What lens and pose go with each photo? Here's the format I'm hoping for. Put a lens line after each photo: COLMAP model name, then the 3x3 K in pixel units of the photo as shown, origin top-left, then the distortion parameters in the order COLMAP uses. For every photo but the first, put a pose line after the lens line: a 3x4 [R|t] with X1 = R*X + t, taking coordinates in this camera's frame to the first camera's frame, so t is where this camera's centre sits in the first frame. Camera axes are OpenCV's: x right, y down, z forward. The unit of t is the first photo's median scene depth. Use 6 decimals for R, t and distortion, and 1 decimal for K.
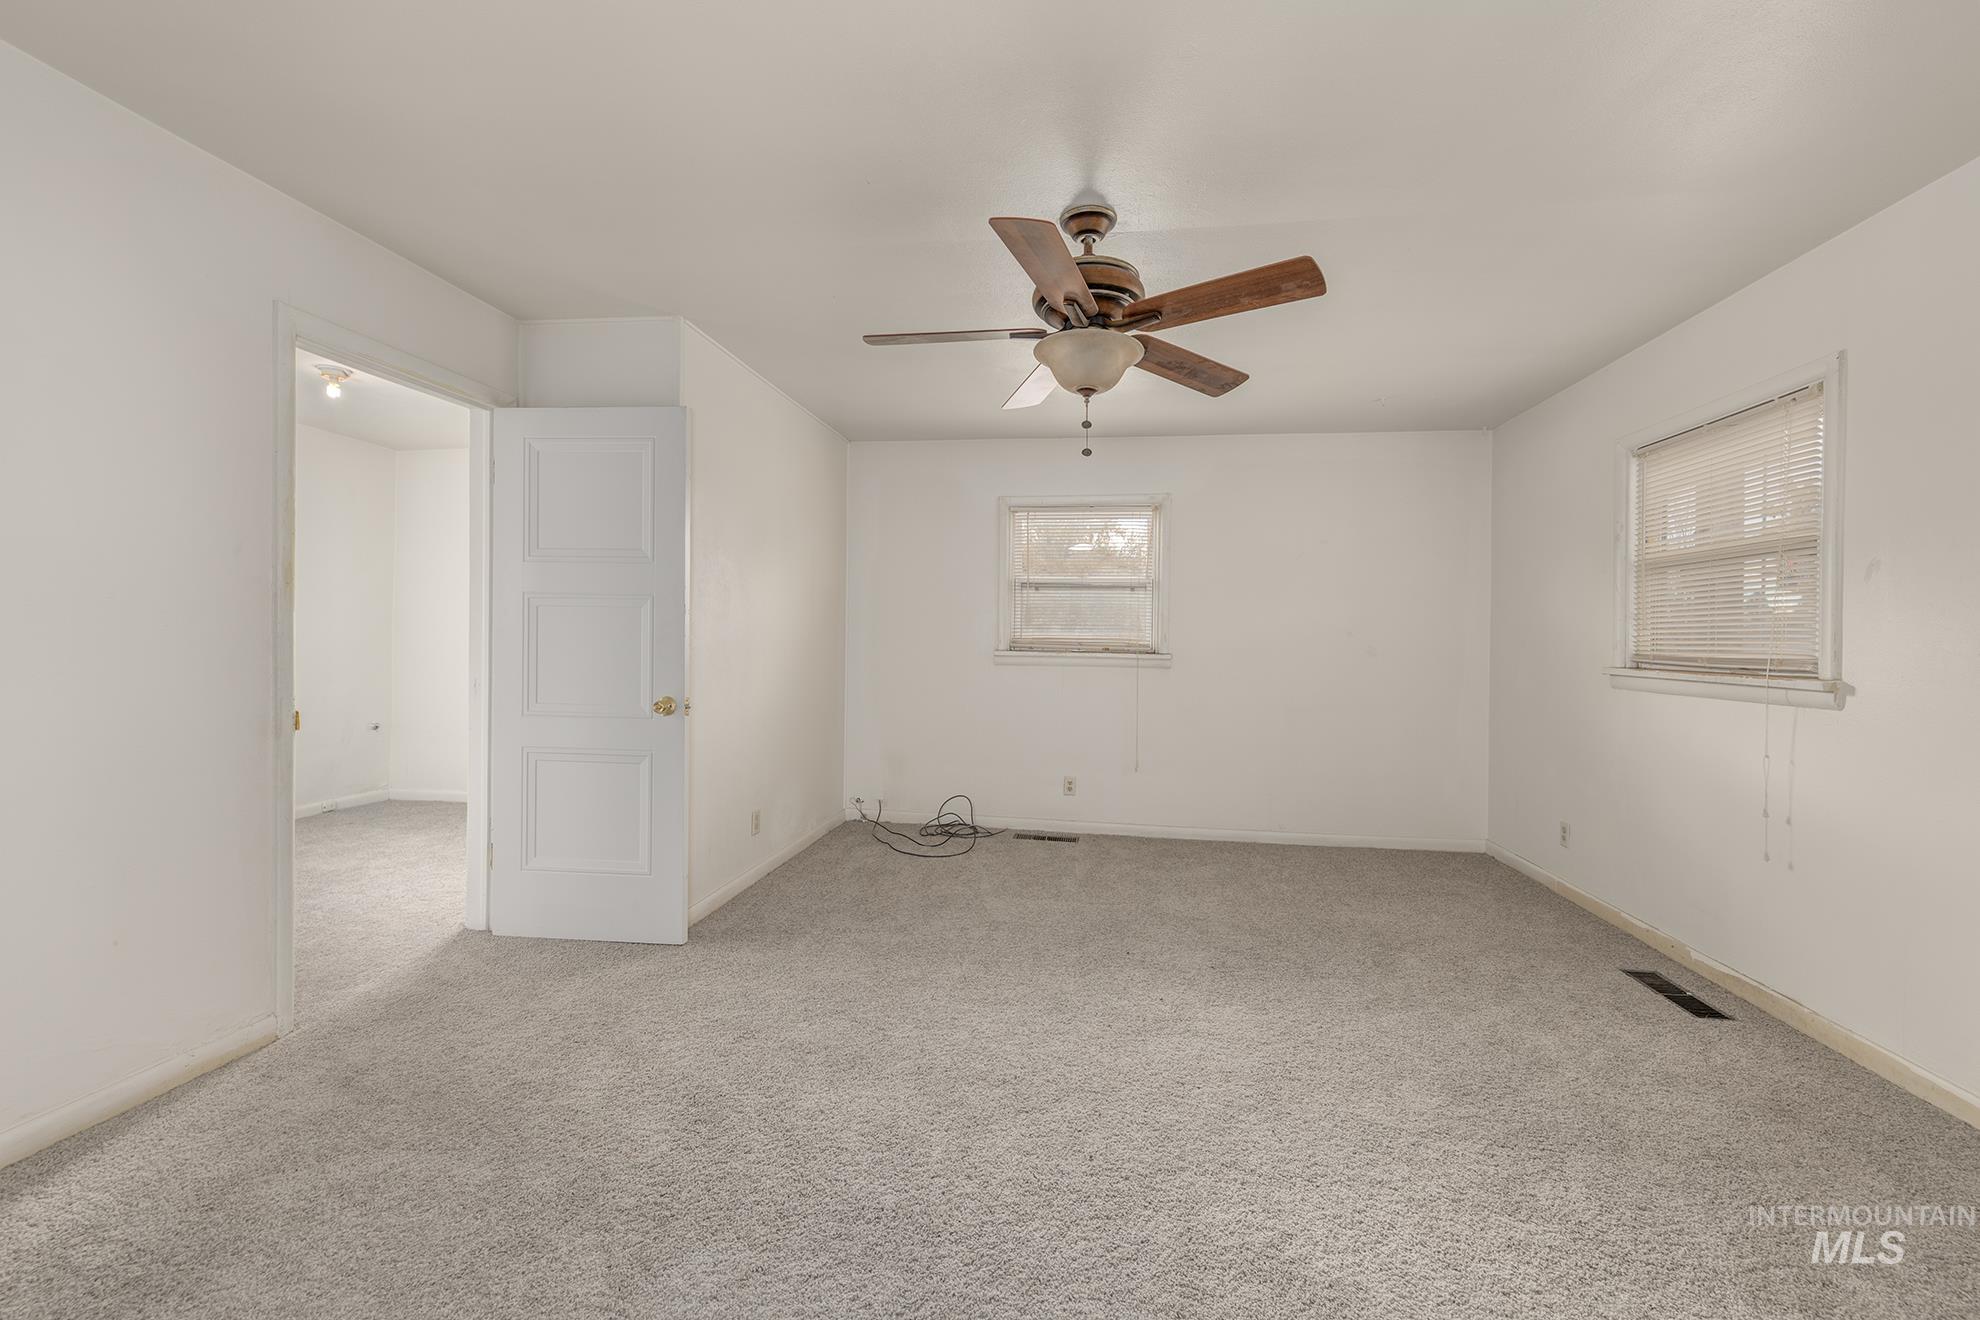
lens RADIAL K [[768.7, 0, 990.0], [0, 768.7, 660.0], [0, 0, 1]] dist [0.000693, 0.000131]
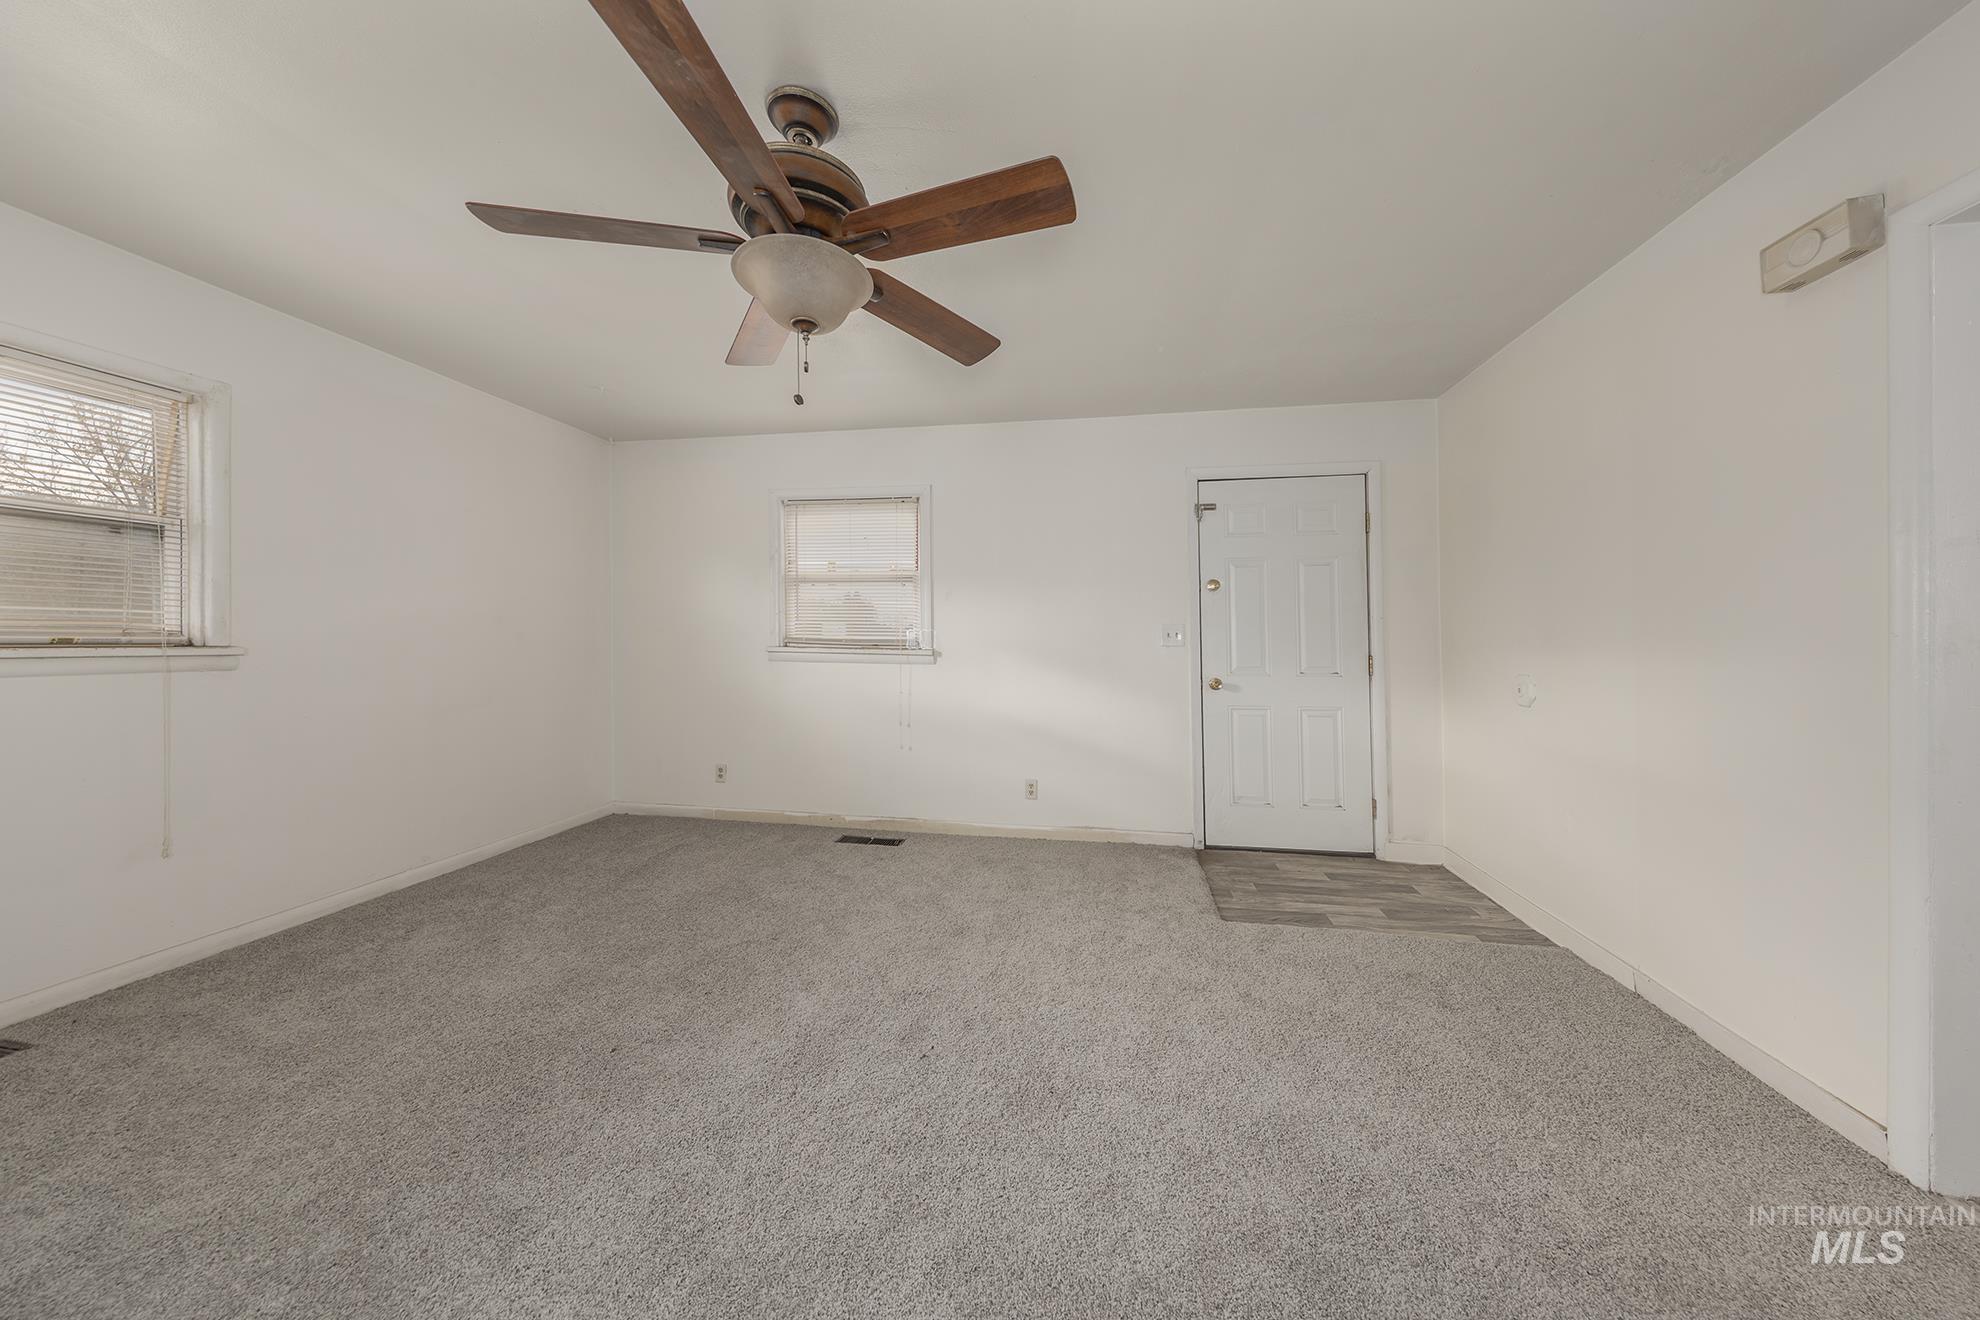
lens RADIAL K [[632.6, 0, 989.6], [0, 632.6, 645.2], [0, 0, 1]] dist [0.000119, -0.000343]
pose [[0.028321, -0.024488, 0.999299, -0.432703], [0.017750, 0.999555, 0.023991, -0.017658], [-0.999441, 0.017058, 0.028743, 0.650803]]
